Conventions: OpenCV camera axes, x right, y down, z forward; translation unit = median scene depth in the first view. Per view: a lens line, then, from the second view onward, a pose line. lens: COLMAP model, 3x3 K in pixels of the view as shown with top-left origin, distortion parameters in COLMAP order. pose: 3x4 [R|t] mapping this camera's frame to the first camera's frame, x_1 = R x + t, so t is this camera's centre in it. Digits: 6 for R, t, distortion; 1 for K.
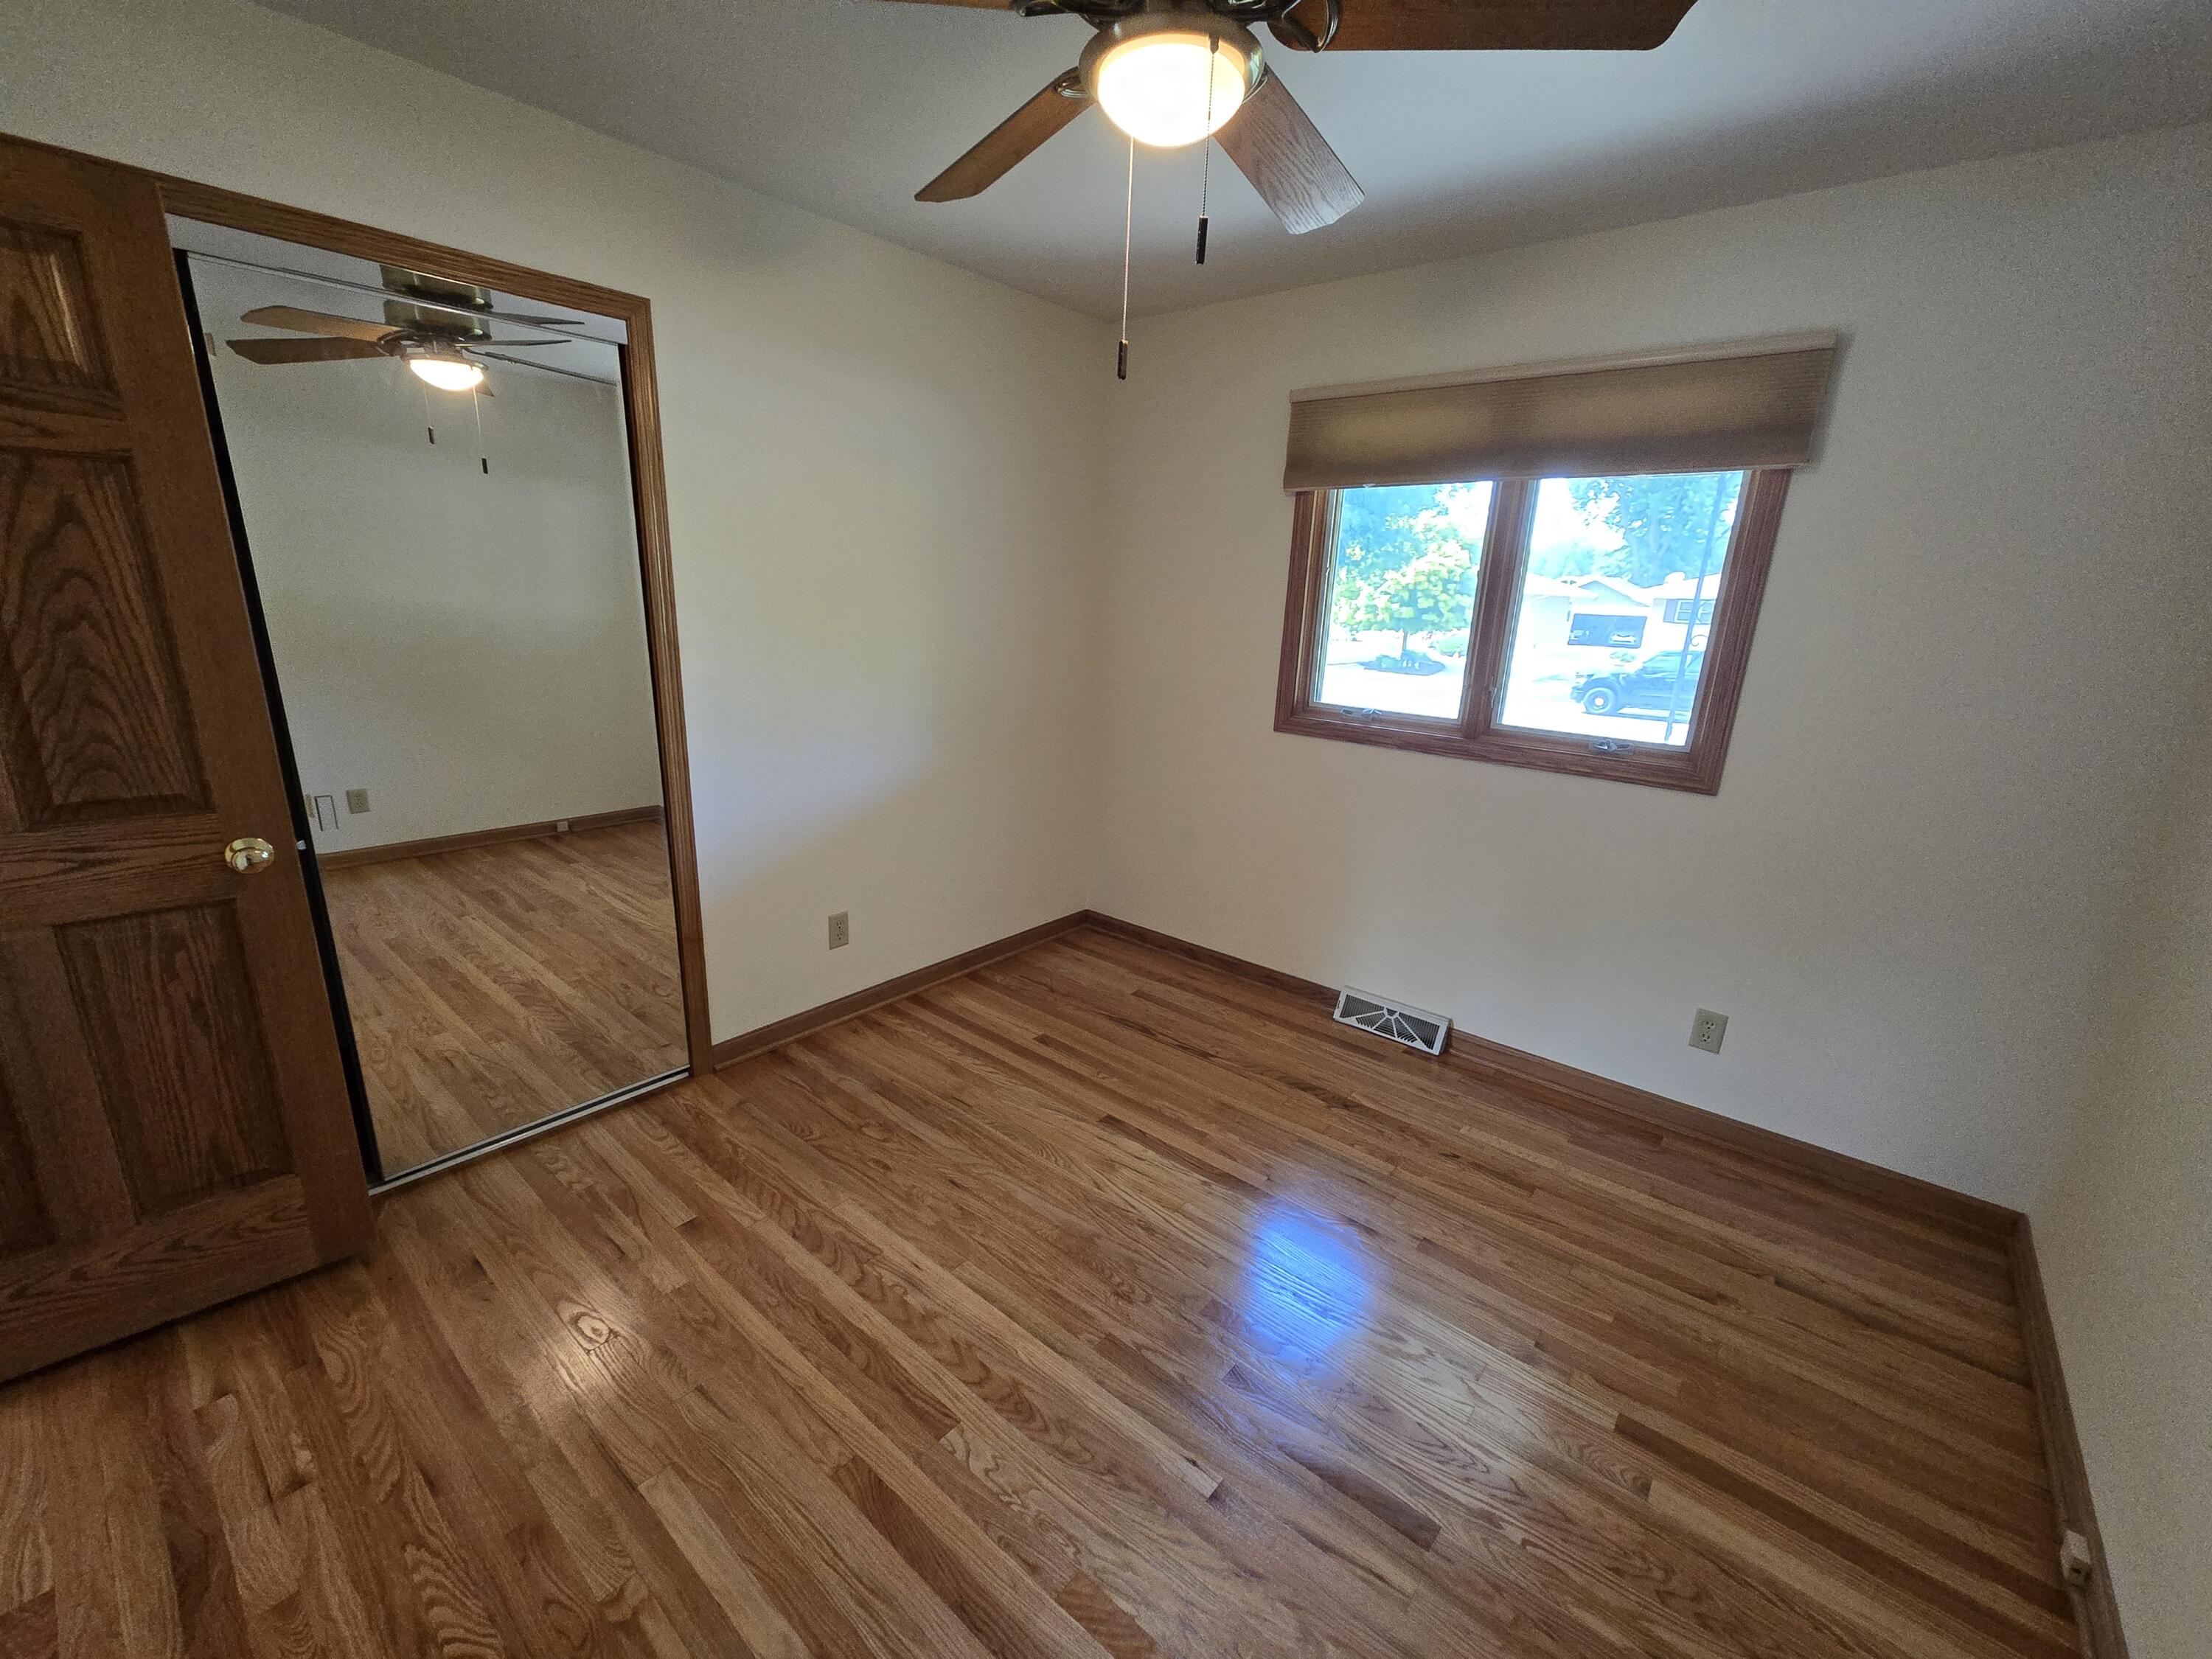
lens RADIAL K [[911.4, 0, 1097.4], [0, 911.4, 833.4], [0, 0, 1]] dist [-0.003994, 0.003353]
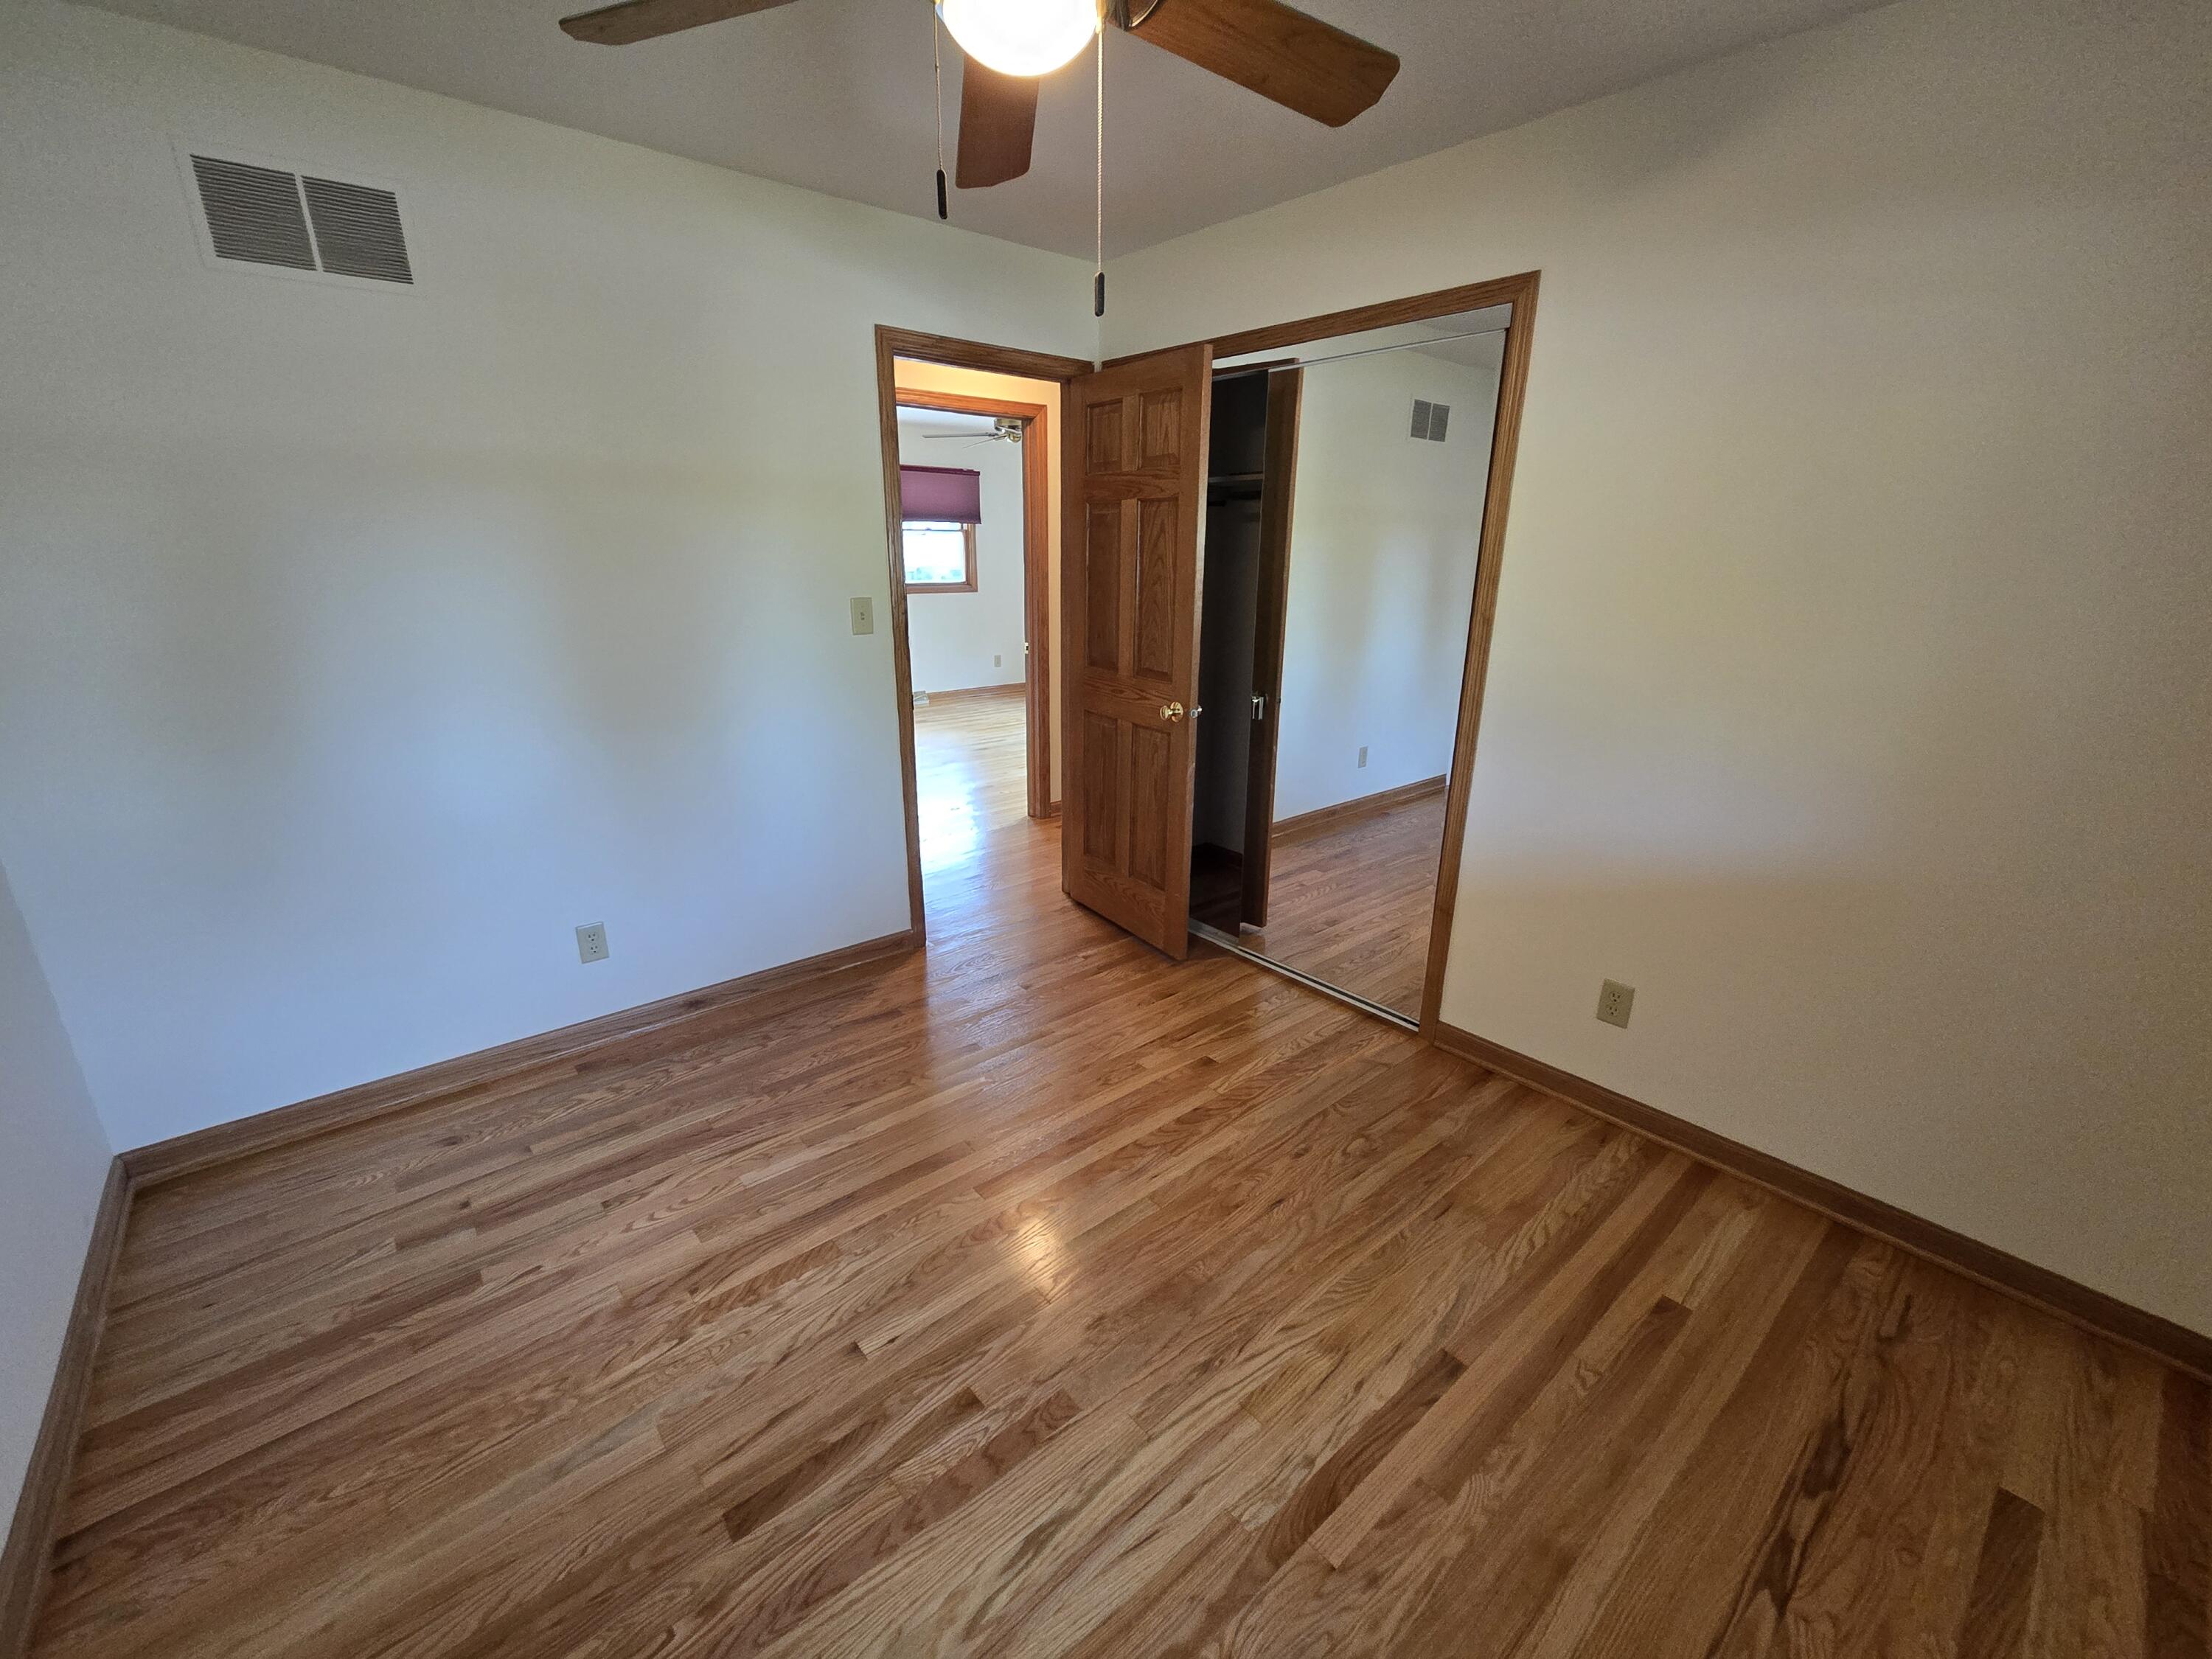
lens RADIAL K [[911.4, 0, 1096.3], [0, 911.4, 839.9], [0, 0, 1]] dist [-0.003994, 0.003353]
pose [[-0.160144, 0.267385, -0.950189, 0.629081], [-0.270776, 0.913787, 0.302777, -0.177426], [0.949228, 0.305776, -0.073936, 0.744458]]
